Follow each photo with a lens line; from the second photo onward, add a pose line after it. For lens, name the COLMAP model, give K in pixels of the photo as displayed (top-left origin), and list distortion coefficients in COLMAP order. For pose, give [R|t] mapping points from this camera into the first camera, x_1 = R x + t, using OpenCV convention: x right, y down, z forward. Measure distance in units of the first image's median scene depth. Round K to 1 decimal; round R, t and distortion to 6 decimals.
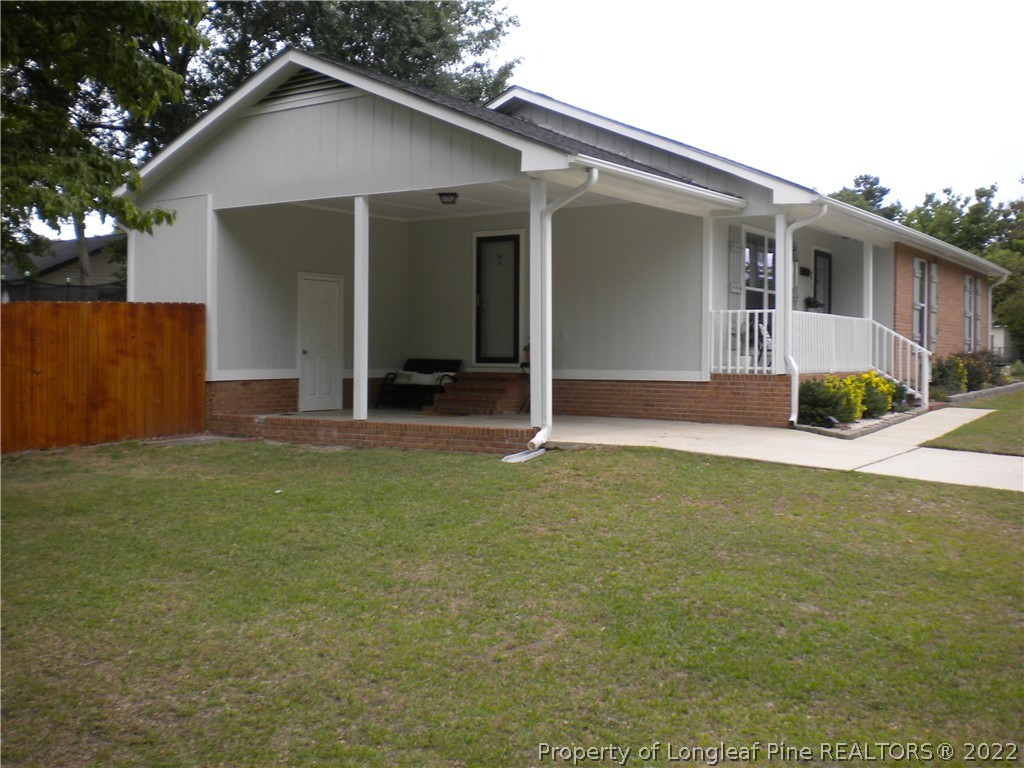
lens RADIAL K [[1070.6, 0, 515.1], [0, 1070.6, 368.9], [0, 0, 1]] dist [-0.085501, -0.164781]
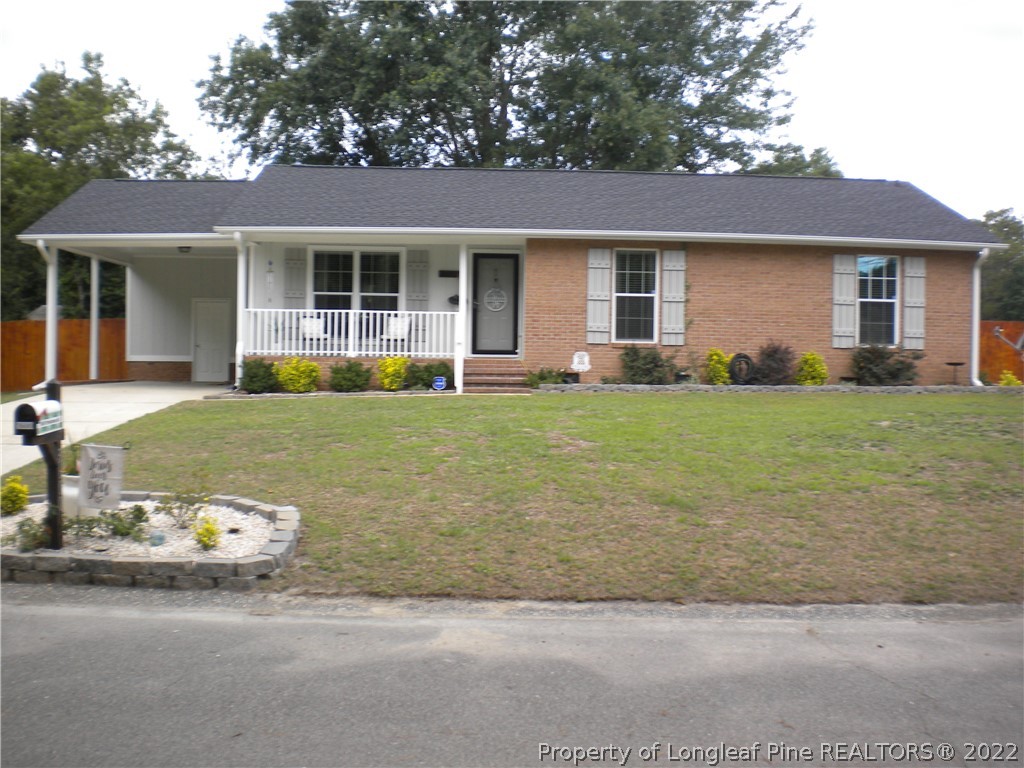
lens RADIAL K [[1070.6, 0, 515.1], [0, 1070.6, 368.9], [0, 0, 1]] dist [-0.085501, -0.164781]
pose [[0.585987, 0.004884, -0.810306, 1.520923], [-0.025277, 0.999605, -0.012255, 0.029382], [0.809926, 0.027663, 0.585879, 0.474321]]
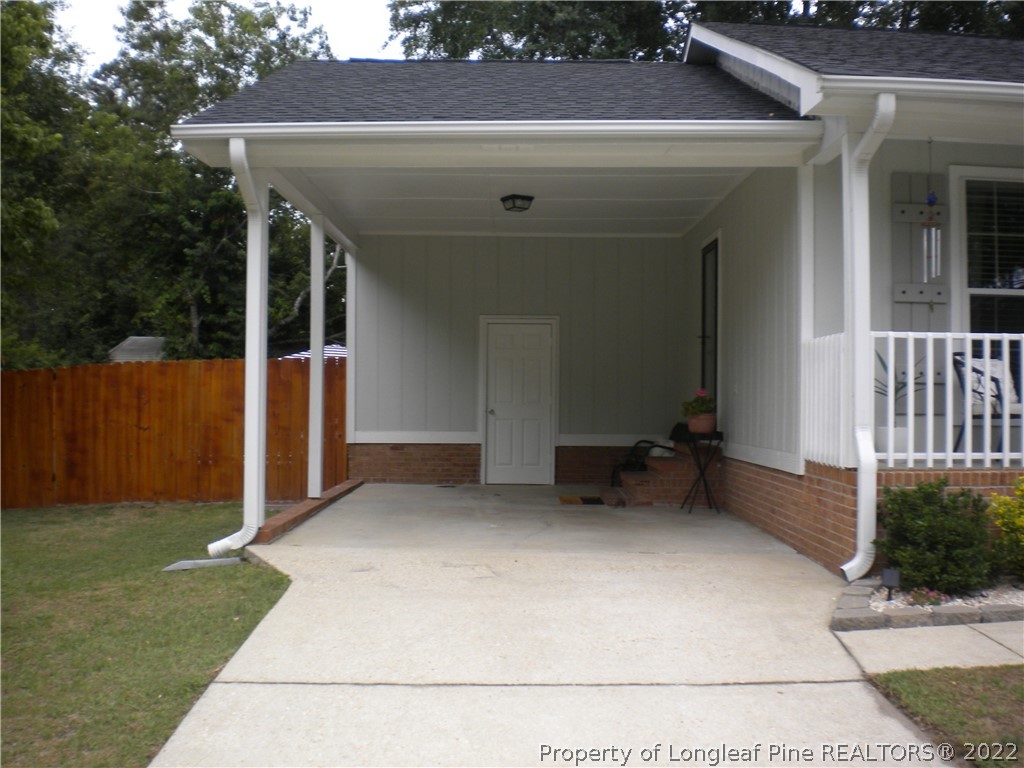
lens RADIAL K [[1070.6, 0, 515.1], [0, 1070.6, 368.9], [0, 0, 1]] dist [-0.085501, -0.164781]
pose [[0.551340, -0.024396, -0.833924, 0.536133], [-0.017021, 0.999035, -0.040479, -0.016881], [0.834107, 0.036511, 0.550393, 0.605063]]
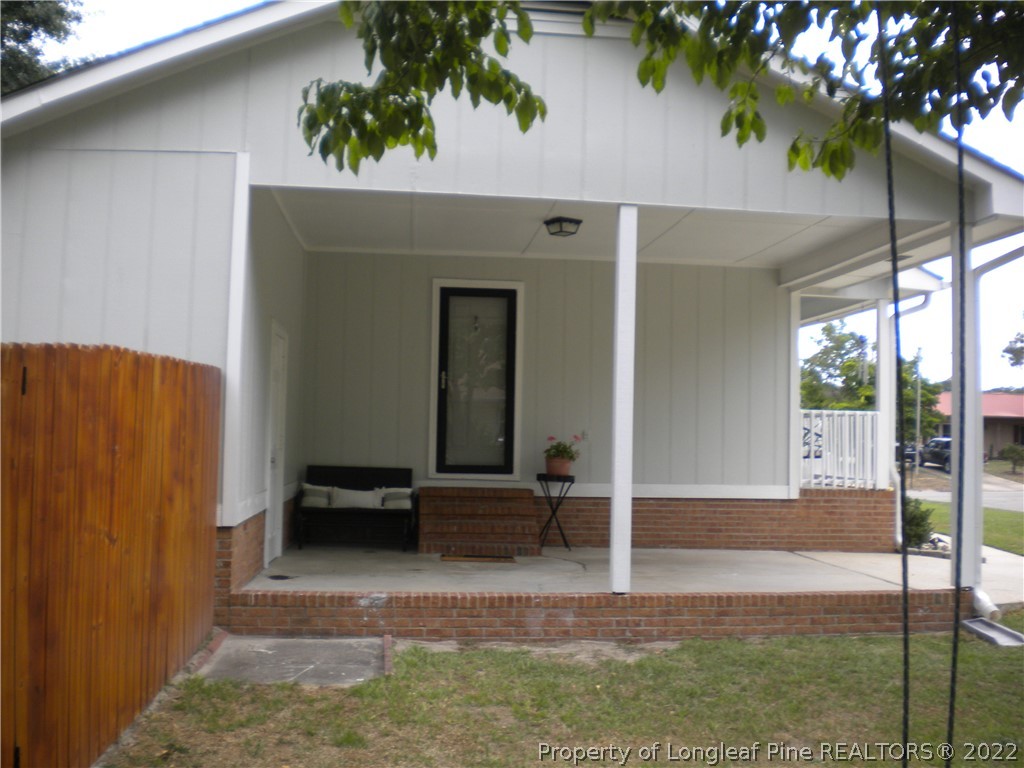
lens RADIAL K [[1070.6, 0, 515.1], [0, 1070.6, 368.9], [0, 0, 1]] dist [-0.085501, -0.164781]
pose [[0.777862, 0.050747, 0.626383, -0.484289], [-0.007148, 0.997384, -0.071928, -0.026384], [-0.628395, 0.051472, 0.776190, 0.513618]]
